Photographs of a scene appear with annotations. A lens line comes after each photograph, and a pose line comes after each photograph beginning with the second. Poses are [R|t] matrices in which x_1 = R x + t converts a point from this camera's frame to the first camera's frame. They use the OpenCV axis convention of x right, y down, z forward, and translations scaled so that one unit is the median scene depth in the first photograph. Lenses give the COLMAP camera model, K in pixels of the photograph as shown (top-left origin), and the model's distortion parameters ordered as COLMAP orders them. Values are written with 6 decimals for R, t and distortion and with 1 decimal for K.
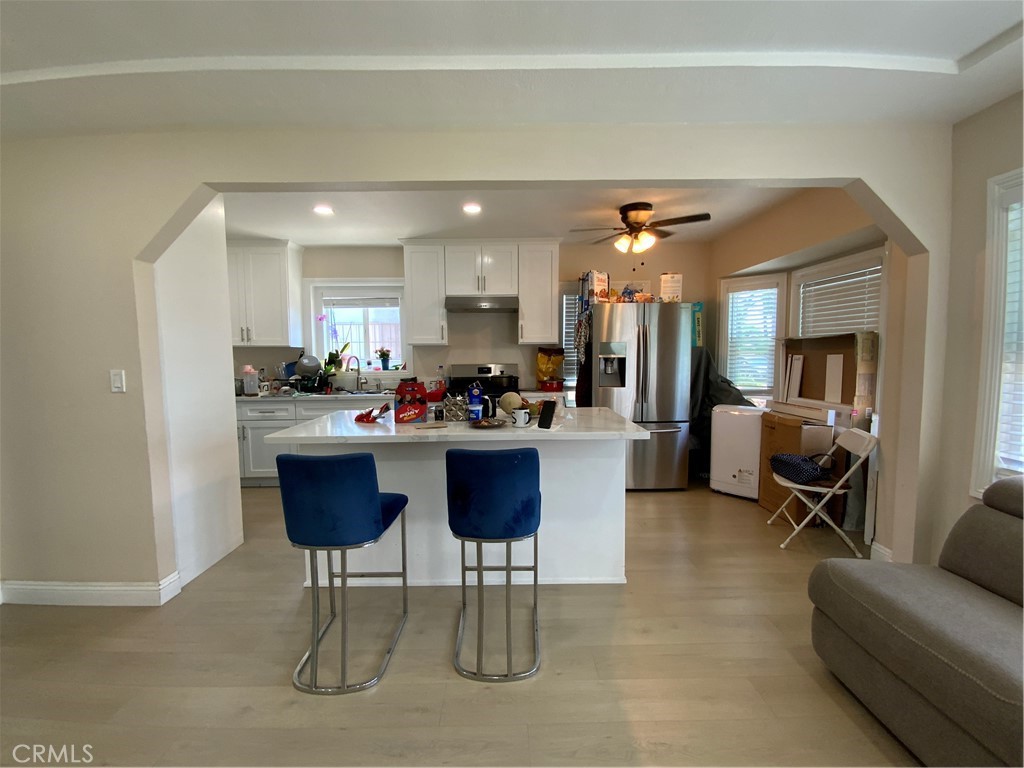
lens RADIAL K [[416.6, 0, 509.9], [0, 416.6, 385.8], [0, 0, 1]] dist [0.004098, 0.000047]
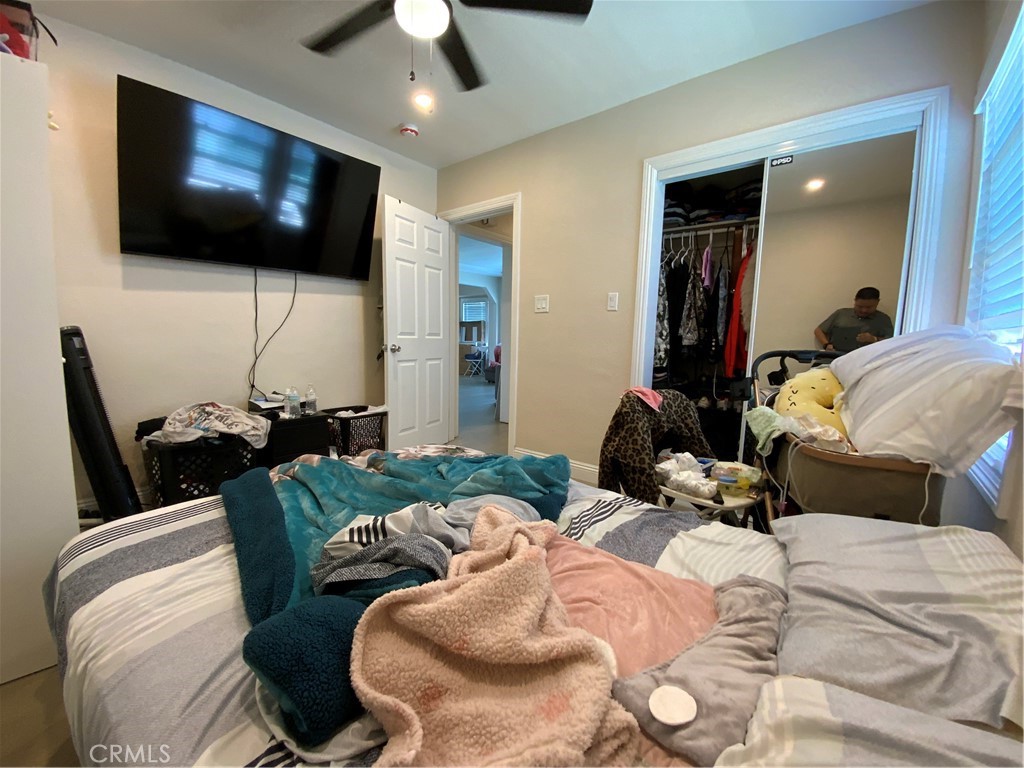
lens RADIAL K [[416.6, 0, 512.3], [0, 416.6, 377.8], [0, 0, 1]] dist [0.004098, 0.000047]
pose [[0.662240, -0.061069, 0.746799, -1.684691], [0.034934, 0.998106, 0.050641, 0.187383], [-0.748477, -0.007447, 0.663119, -1.577370]]
